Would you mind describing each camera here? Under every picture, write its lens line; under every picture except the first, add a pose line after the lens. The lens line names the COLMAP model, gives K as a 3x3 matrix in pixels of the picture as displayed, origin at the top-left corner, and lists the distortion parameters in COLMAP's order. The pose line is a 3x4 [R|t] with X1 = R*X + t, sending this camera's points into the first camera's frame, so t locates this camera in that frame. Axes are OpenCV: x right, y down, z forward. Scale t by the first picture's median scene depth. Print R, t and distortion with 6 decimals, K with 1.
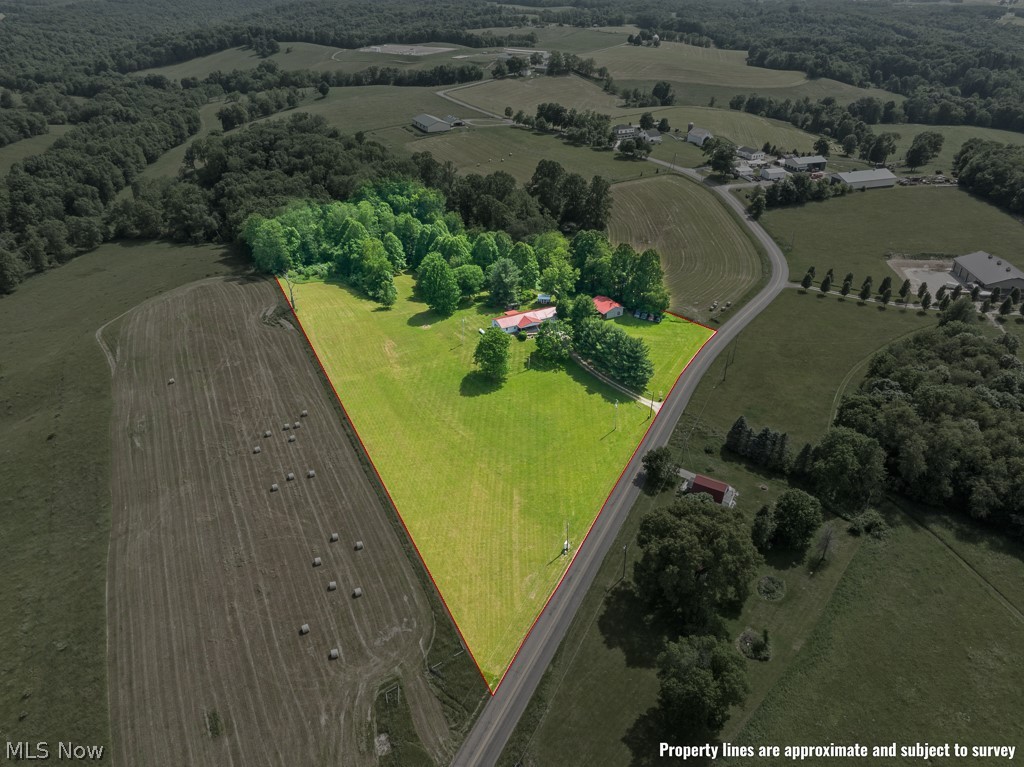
lens RADIAL K [[724.8, 0, 512.0], [0, 724.8, 383.5], [0, 0, 1]] dist [-0.040133, 0.003380]
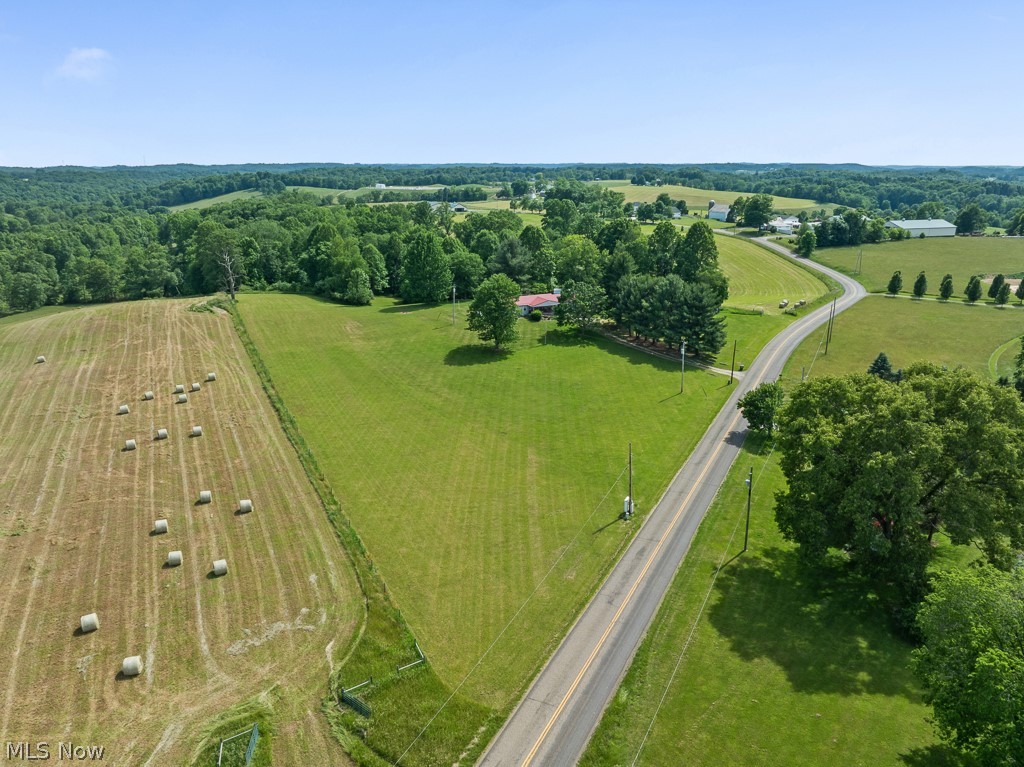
lens RADIAL K [[729.9, 0, 512.0], [0, 729.9, 383.5], [0, 0, 1]] dist [-0.027192, -0.020500]
pose [[0.999986, -0.001507, -0.005146, -0.004758], [0.000224, 0.970612, -0.240650, 0.155496], [0.005358, 0.240646, 0.970598, 0.262413]]
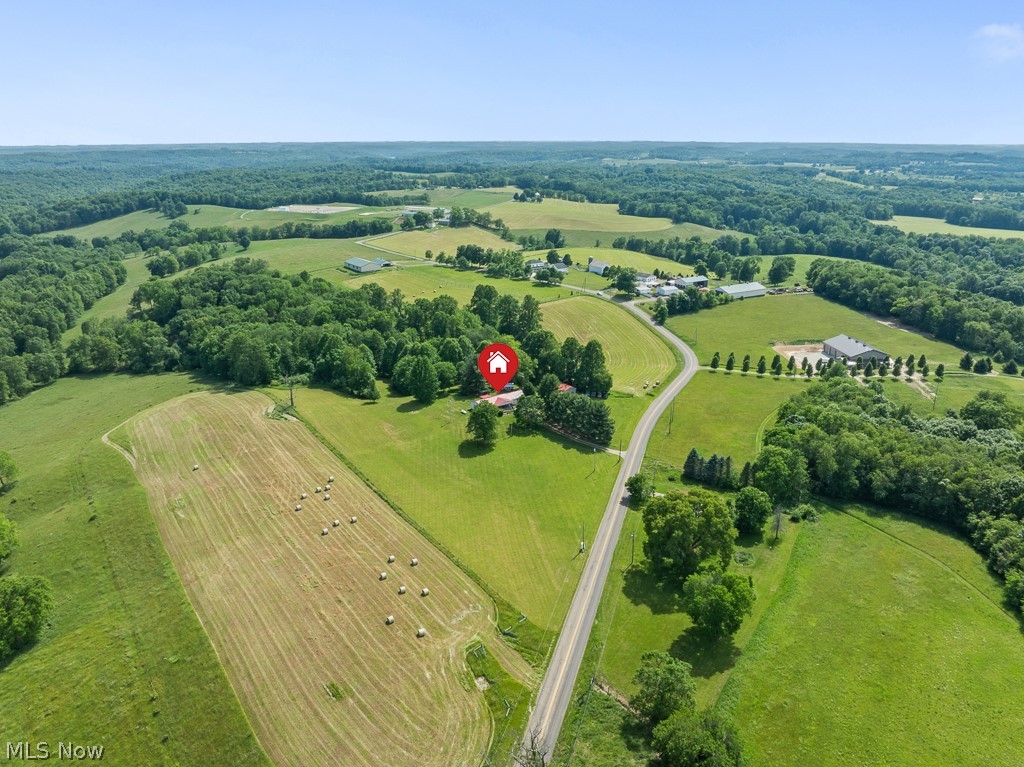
lens RADIAL K [[729.9, 0, 512.0], [0, 729.9, 383.5], [0, 0, 1]] dist [-0.027192, -0.020500]
pose [[0.985920, -0.055412, 0.157768, -0.132449], [0.086517, 0.976435, -0.197710, 0.109808], [-0.143095, 0.208576, 0.967481, -0.149142]]
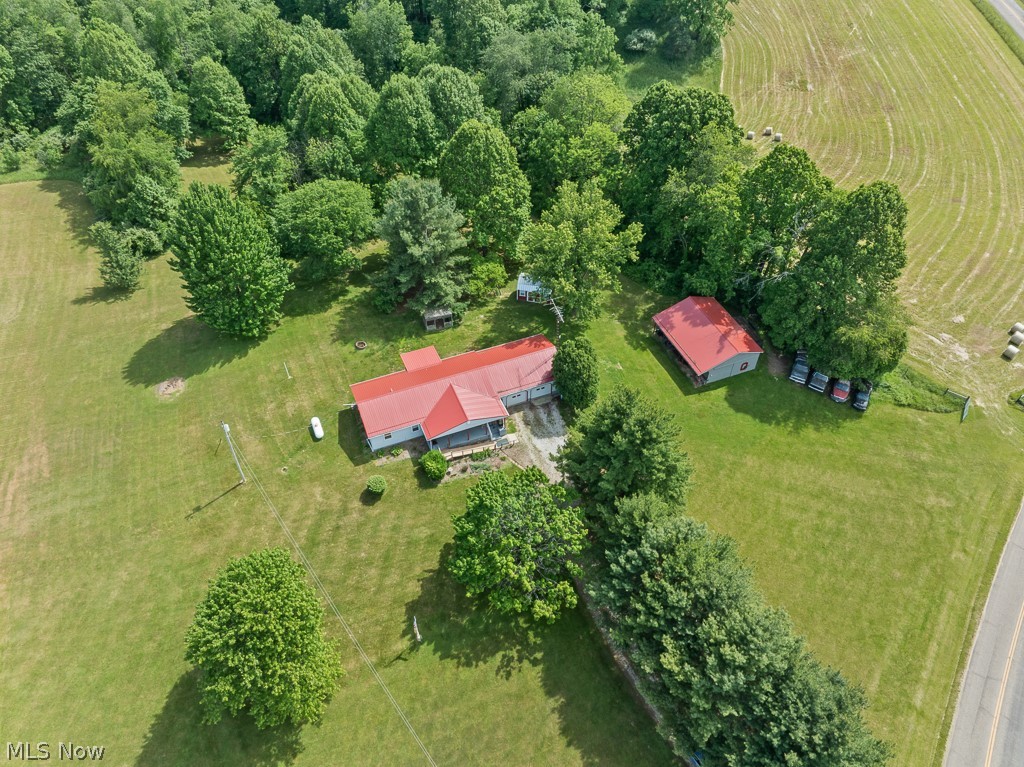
lens RADIAL K [[724.8, 0, 512.0], [0, 724.8, 383.5], [0, 0, 1]] dist [-0.040133, 0.003380]
pose [[0.994368, 0.075498, -0.074384, 0.060983], [-0.052097, 0.959370, 0.277301, -0.165536], [0.092297, -0.271864, 0.957899, 0.621005]]
